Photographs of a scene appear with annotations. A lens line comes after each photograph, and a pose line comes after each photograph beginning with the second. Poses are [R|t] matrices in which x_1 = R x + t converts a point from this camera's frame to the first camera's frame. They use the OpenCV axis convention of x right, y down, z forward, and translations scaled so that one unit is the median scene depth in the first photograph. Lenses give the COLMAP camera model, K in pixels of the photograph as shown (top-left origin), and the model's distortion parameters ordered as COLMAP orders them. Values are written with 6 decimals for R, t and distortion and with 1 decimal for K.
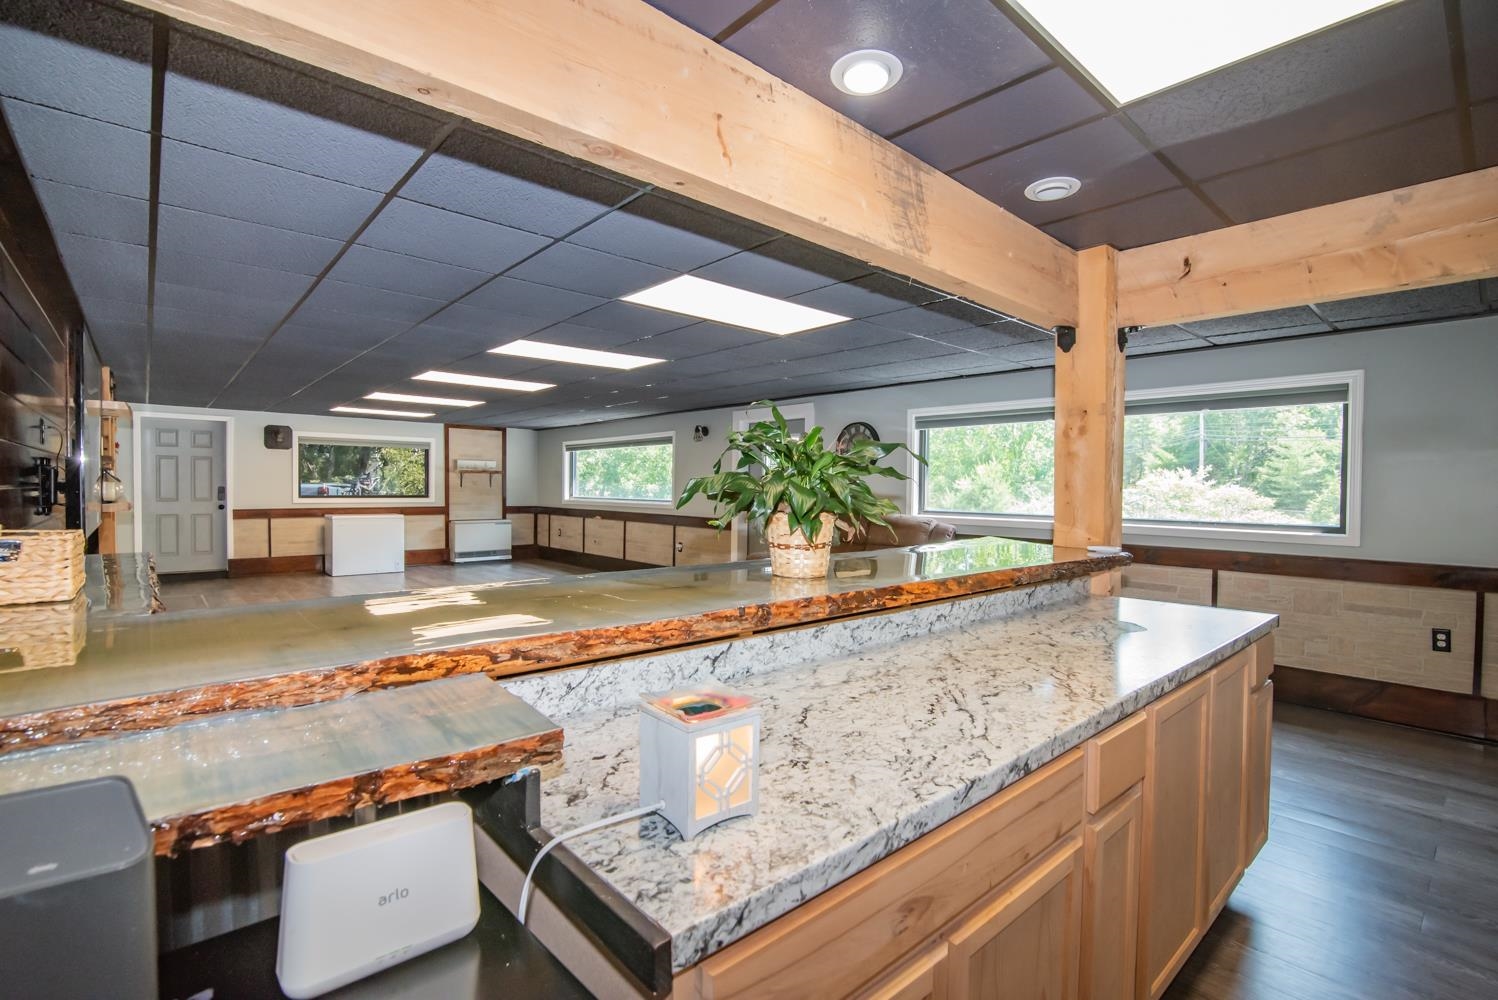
lens RADIAL K [[693.3, 0, 744.4], [0, 693.3, 500.0], [0, 0, 1]] dist [-0.017710, 0.000608]
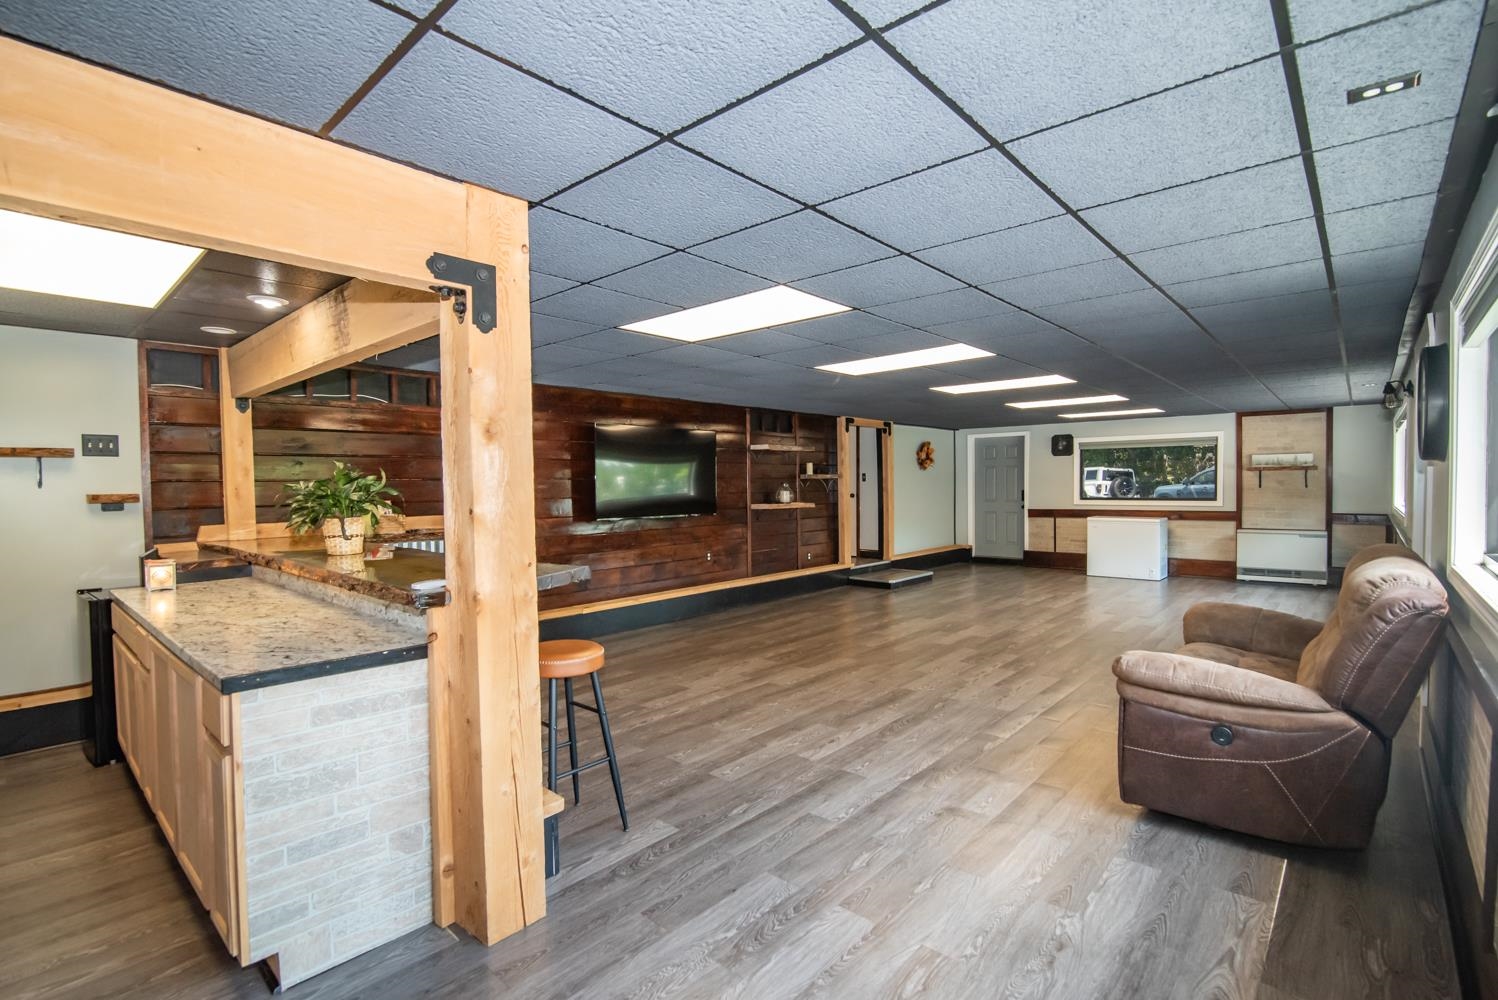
lens RADIAL K [[693.3, 0, 739.7], [0, 693.3, 495.7], [0, 0, 1]] dist [-0.017710, 0.000608]
pose [[0.107520, 0.003635, -0.994196, 0.354166], [-0.007949, 0.999964, 0.002797, -0.007953], [0.994171, 0.007602, 0.107545, 0.337101]]
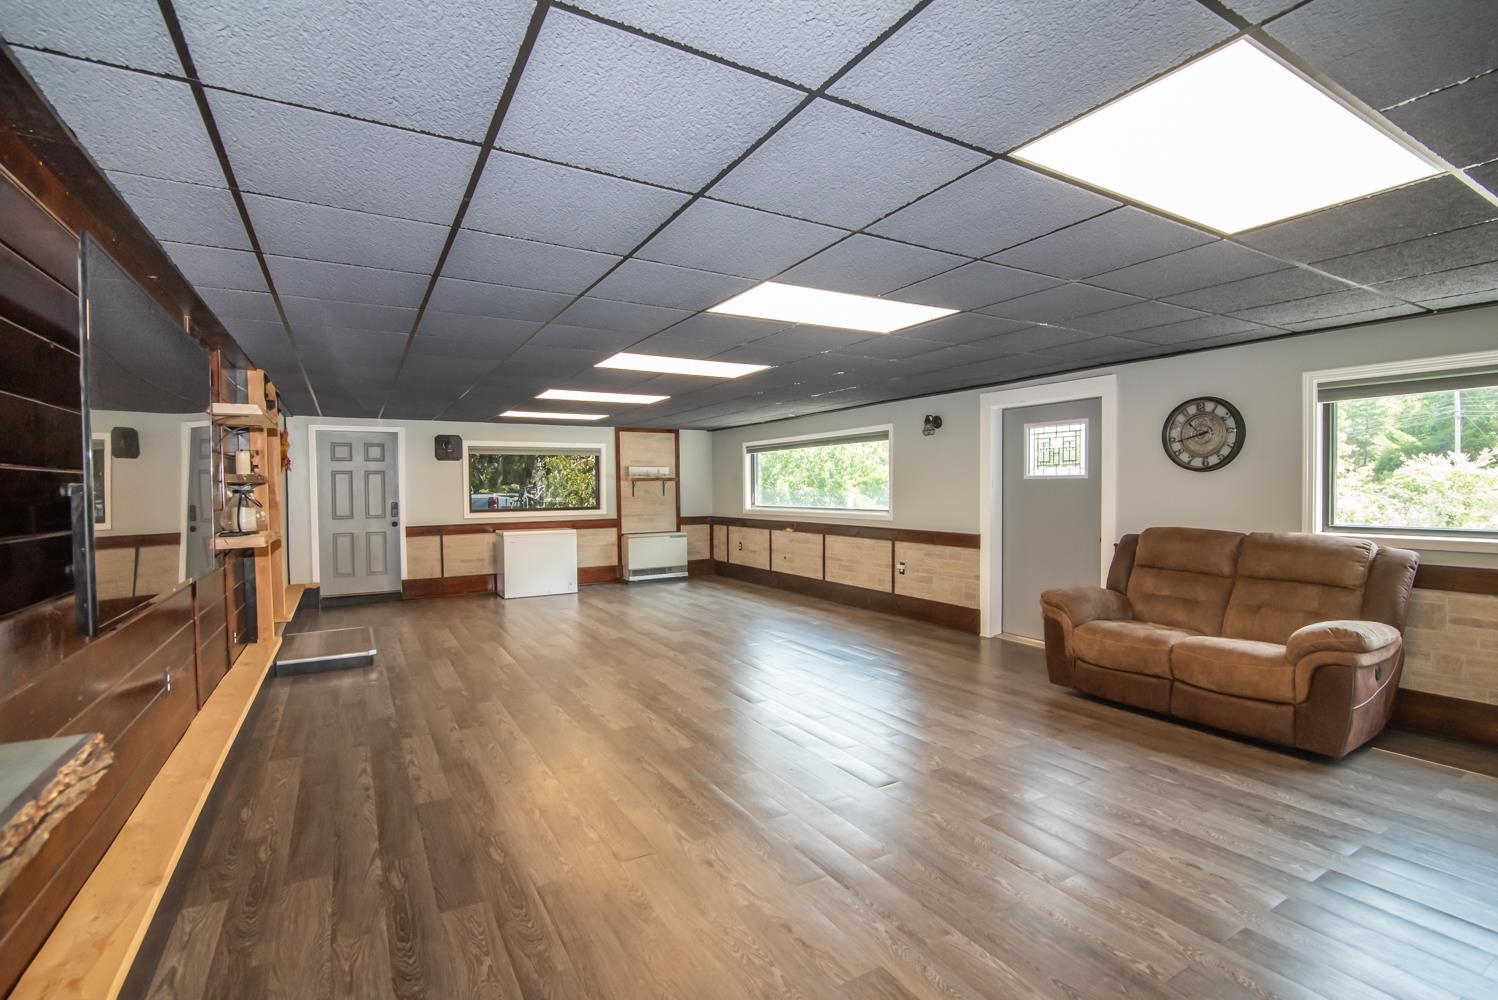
lens RADIAL K [[693.3, 0, 738.5], [0, 693.3, 500.1], [0, 0, 1]] dist [-0.017710, 0.000608]
pose [[0.978553, -0.017498, -0.205253, -0.098007], [0.017405, 0.999846, -0.002257, -0.010883], [0.205261, -0.001364, 0.978706, 0.156547]]
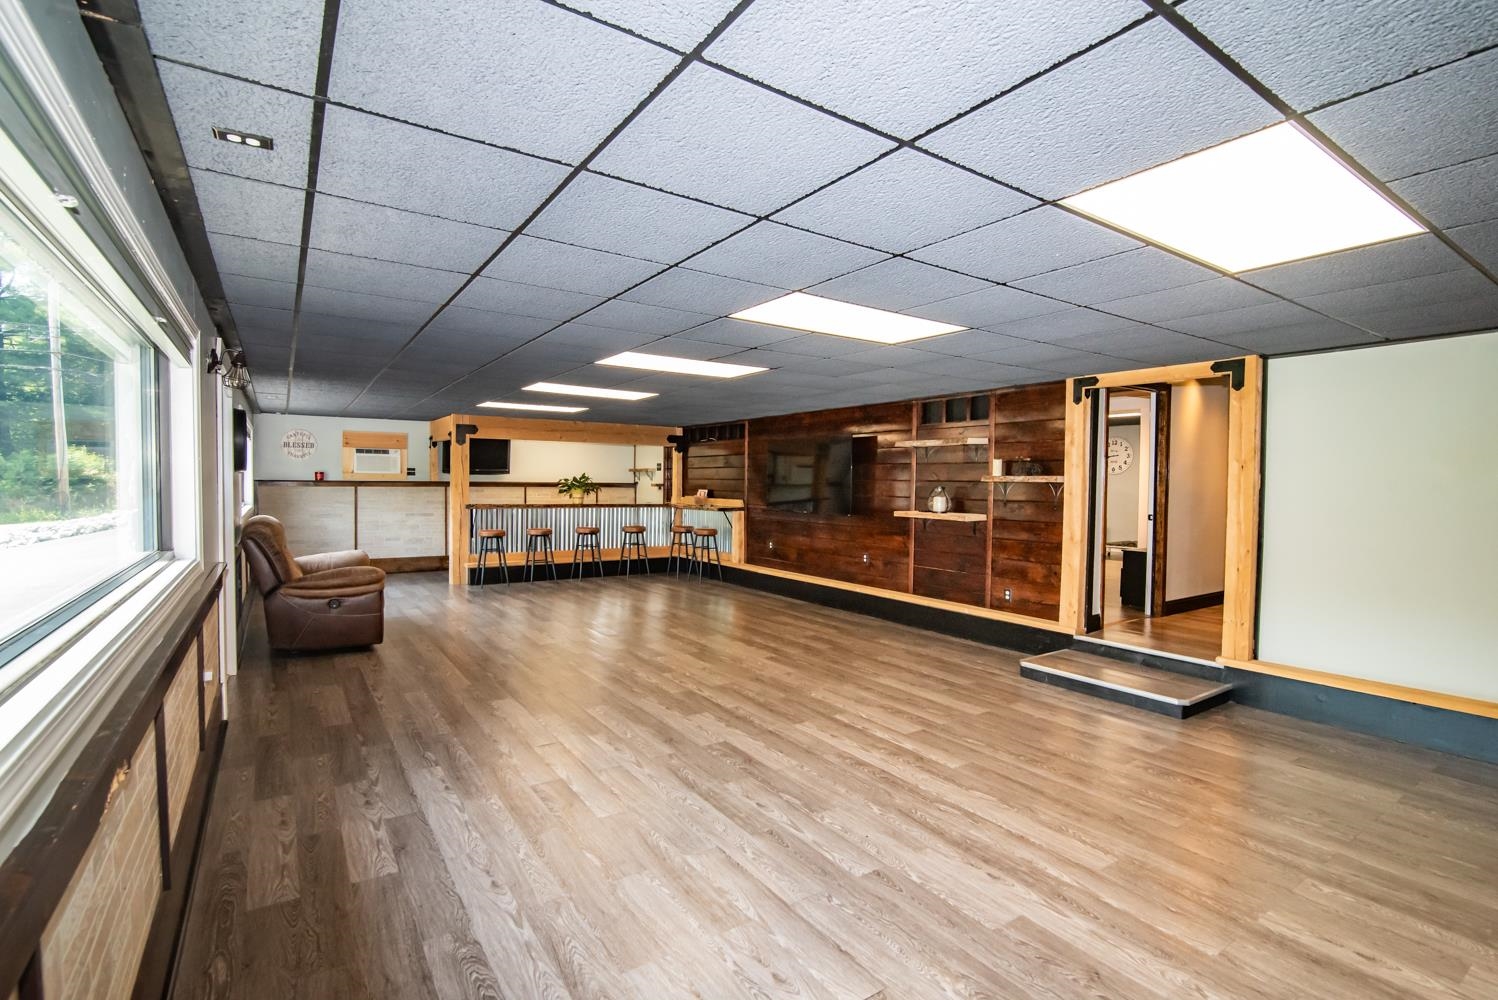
lens RADIAL K [[693.3, 0, 726.5], [0, 693.3, 499.5], [0, 0, 1]] dist [-0.017710, 0.000608]
pose [[-0.988510, -0.025201, 0.149042, -0.346464], [-0.017393, 0.998418, 0.053464, -0.040375], [-0.150153, 0.050257, -0.987385, 1.138224]]
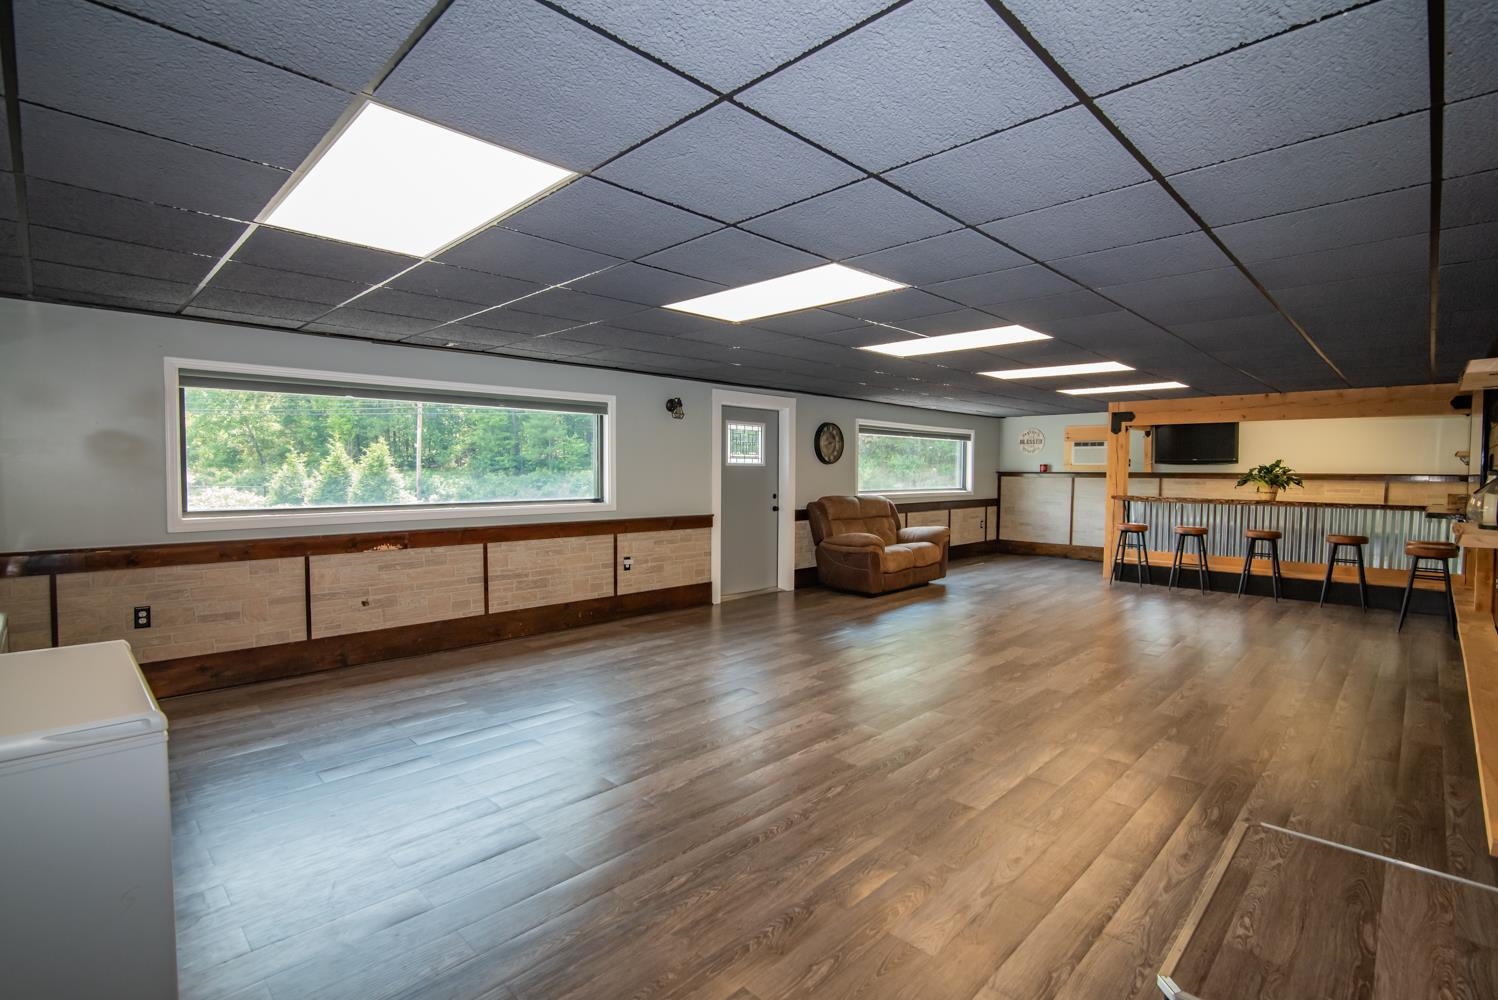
lens RADIAL K [[693.3, 0, 752.9], [0, 693.3, 503.8], [0, 0, 1]] dist [-0.017710, 0.000608]
pose [[-0.057540, -0.048881, 0.997146, -0.698865], [0.022400, 0.998486, 0.050240, -0.022119], [-0.998092, 0.025227, -0.056358, 0.798513]]
